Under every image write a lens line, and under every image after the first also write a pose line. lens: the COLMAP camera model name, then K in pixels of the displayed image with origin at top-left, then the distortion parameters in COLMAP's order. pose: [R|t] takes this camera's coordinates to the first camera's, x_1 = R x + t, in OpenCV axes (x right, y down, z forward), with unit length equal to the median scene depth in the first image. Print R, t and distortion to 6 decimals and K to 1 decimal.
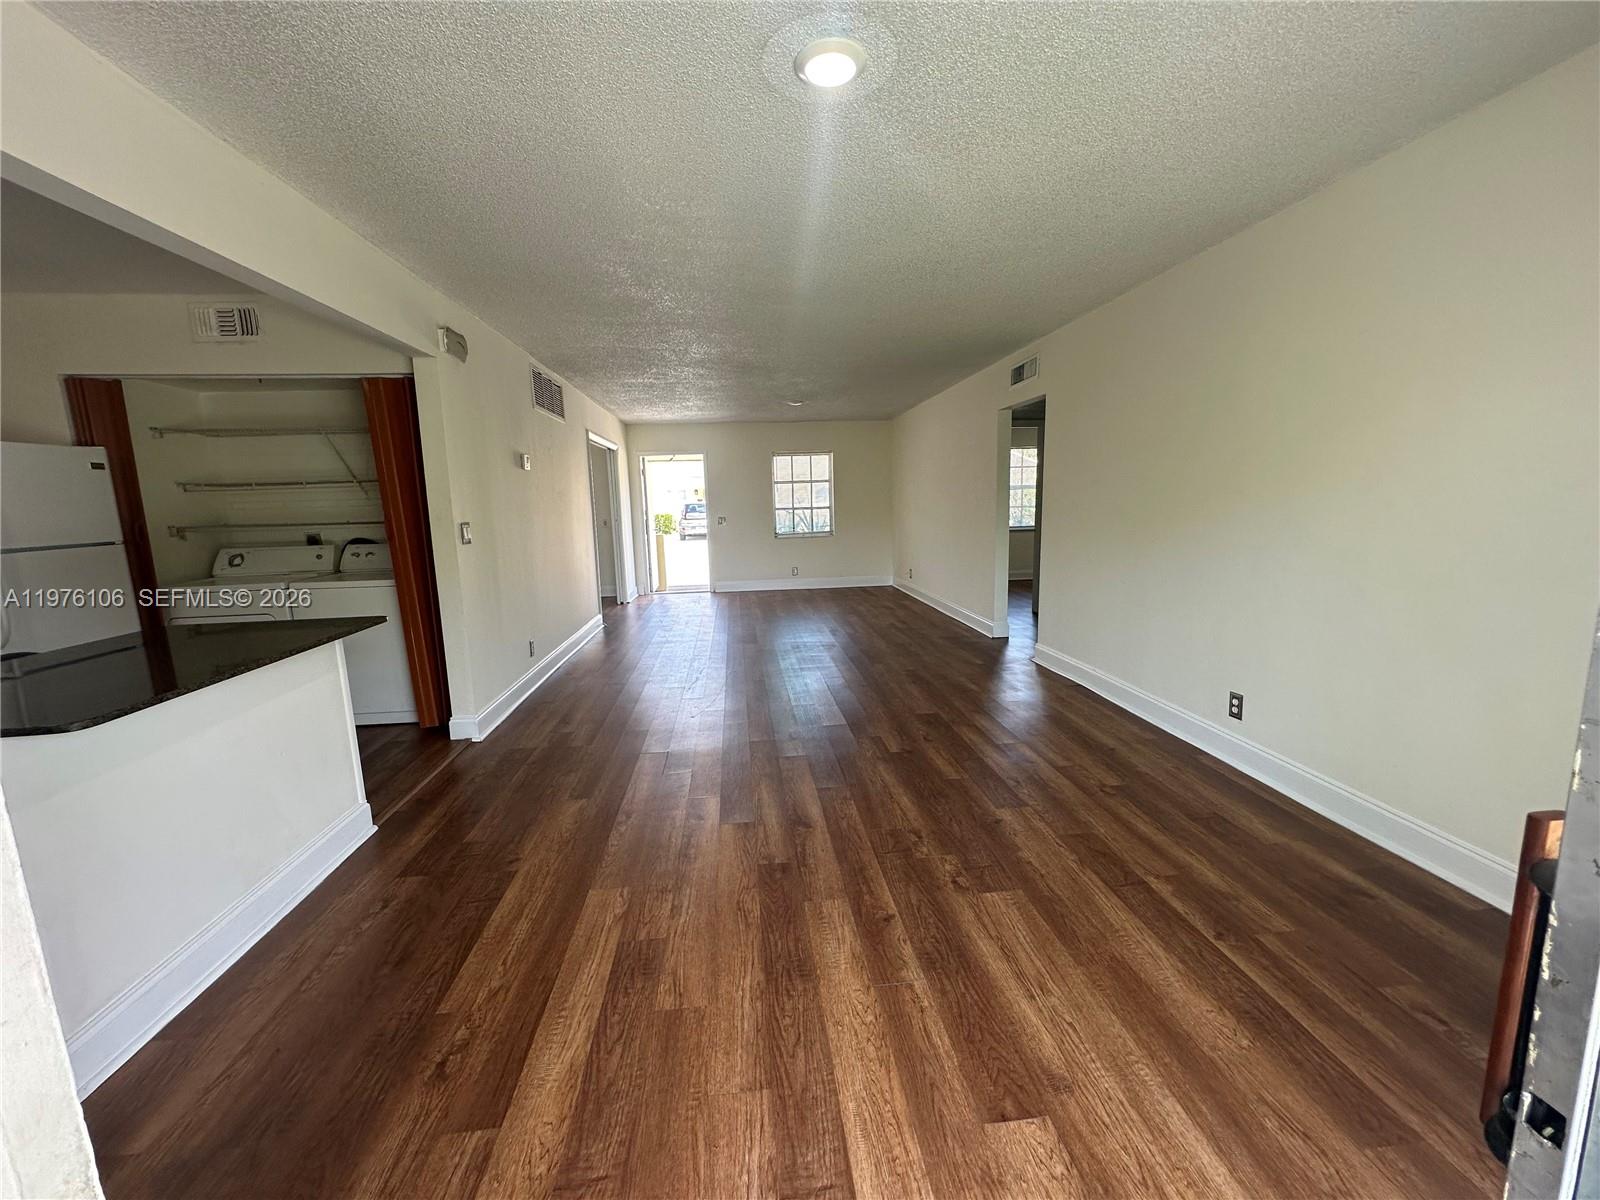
lens RADIAL K [[642.4, 0, 799.7], [0, 642.4, 598.7], [0, 0, 1]] dist [-0.004182, 0.001088]
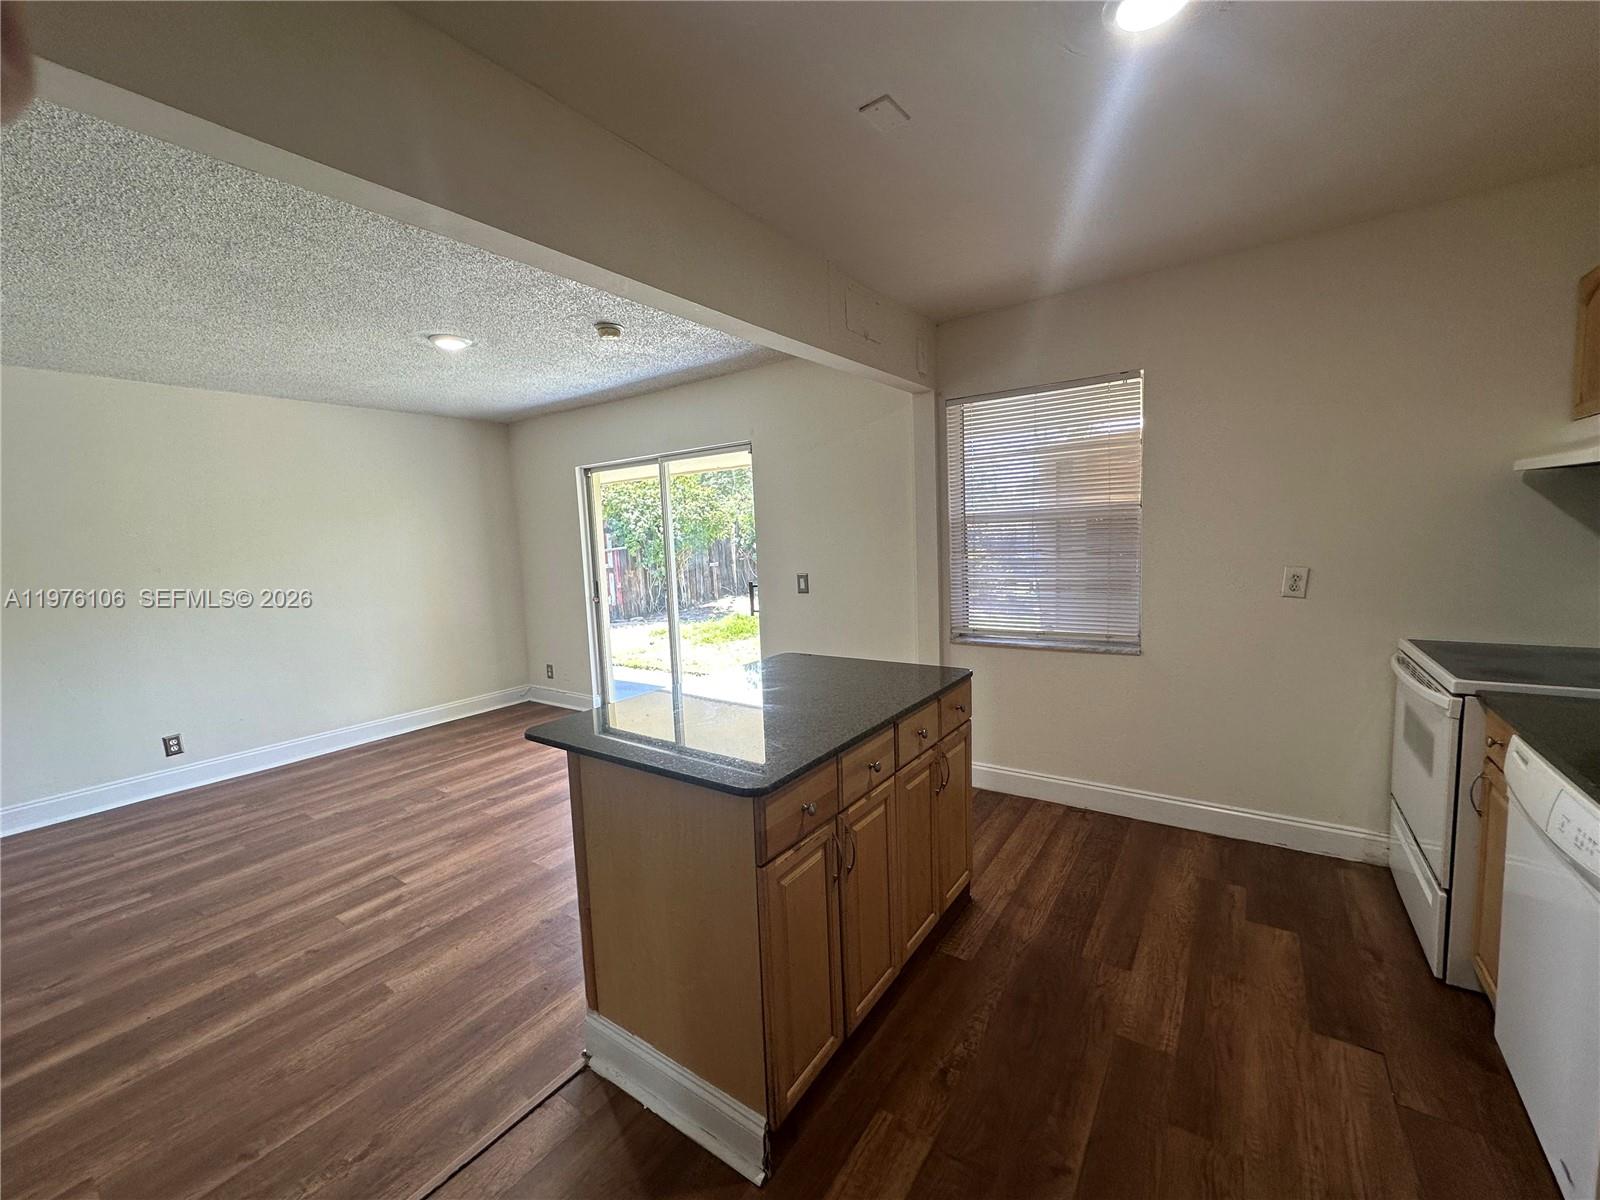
lens RADIAL K [[642.4, 0, 793.5], [0, 642.4, 600.3], [0, 0, 1]] dist [-0.004182, 0.001088]
pose [[-0.750619, -0.008966, 0.660675, -0.985749], [0.165572, 0.965452, 0.201216, -0.148759], [-0.639654, 0.260426, -0.723202, 0.957567]]
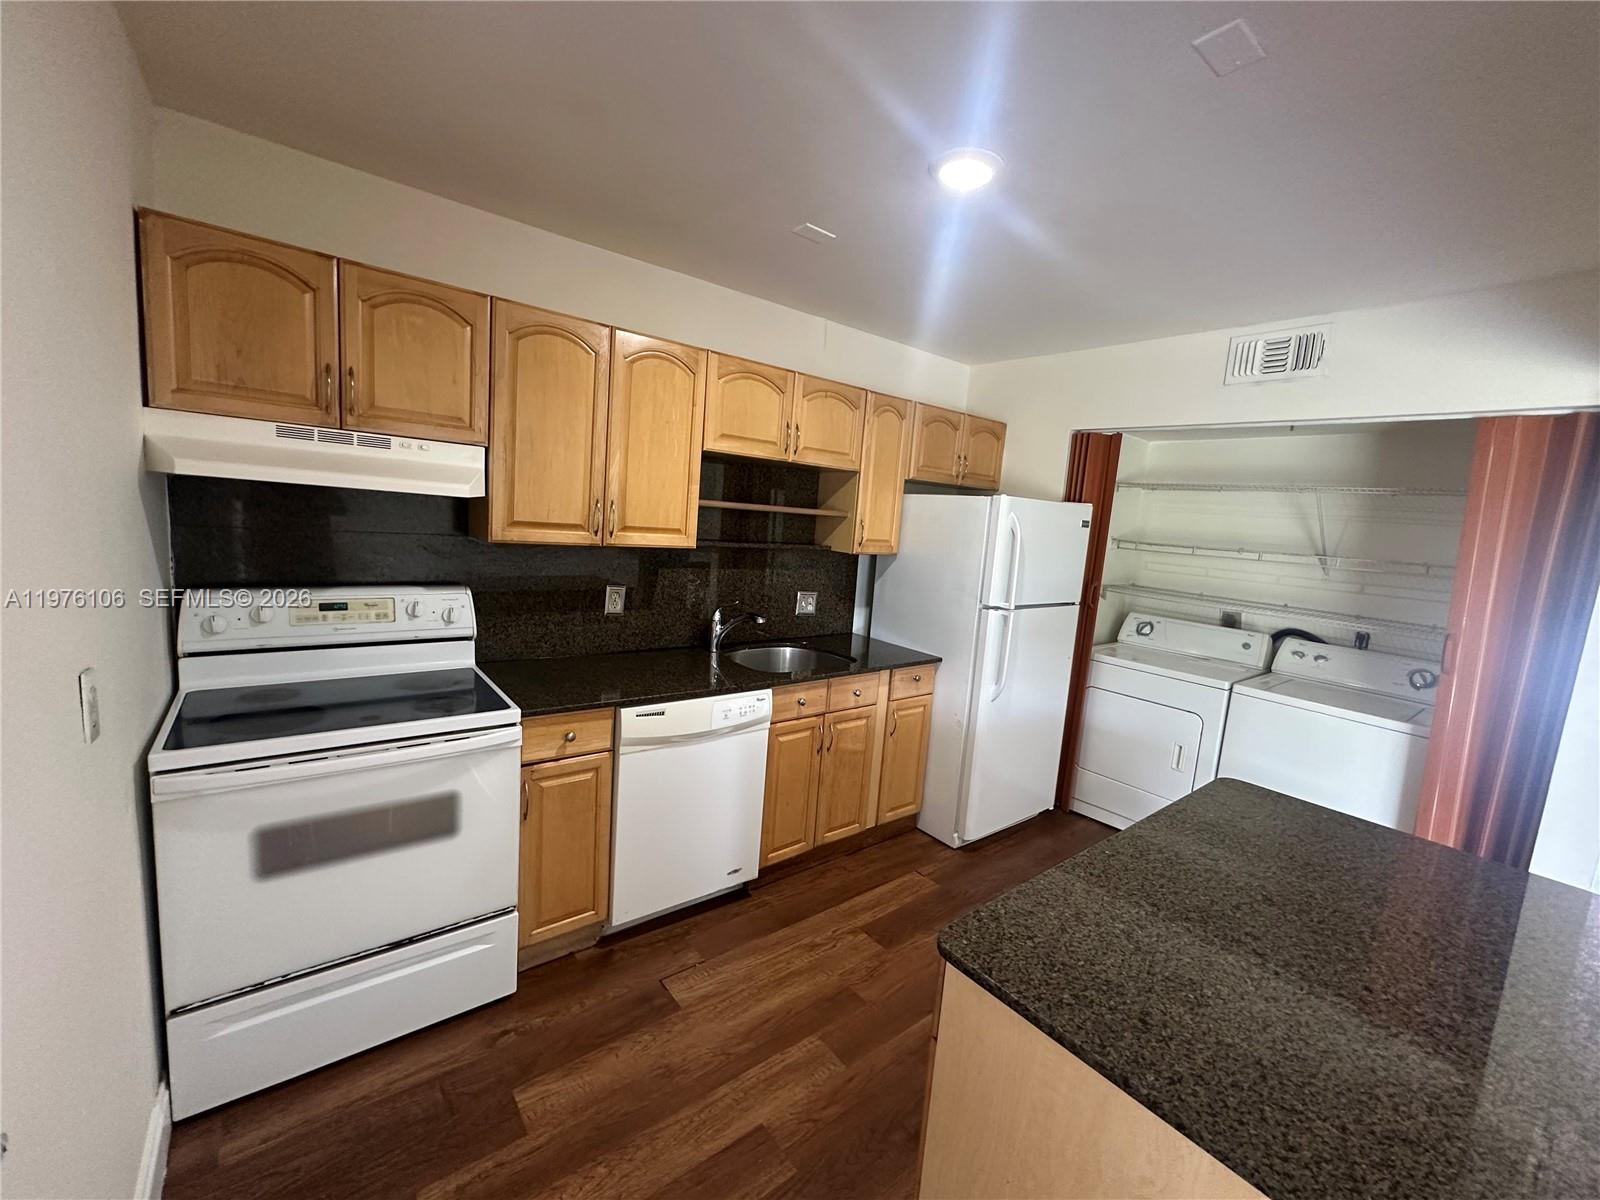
lens RADIAL K [[642.4, 0, 797.3], [0, 642.4, 599.3], [0, 0, 1]] dist [-0.004182, 0.001088]
pose [[0.533445, 0.179407, -0.826589, -0.499328], [-0.219804, 0.973076, 0.069349, -0.067941], [0.816775, 0.144694, 0.558517, 0.128074]]
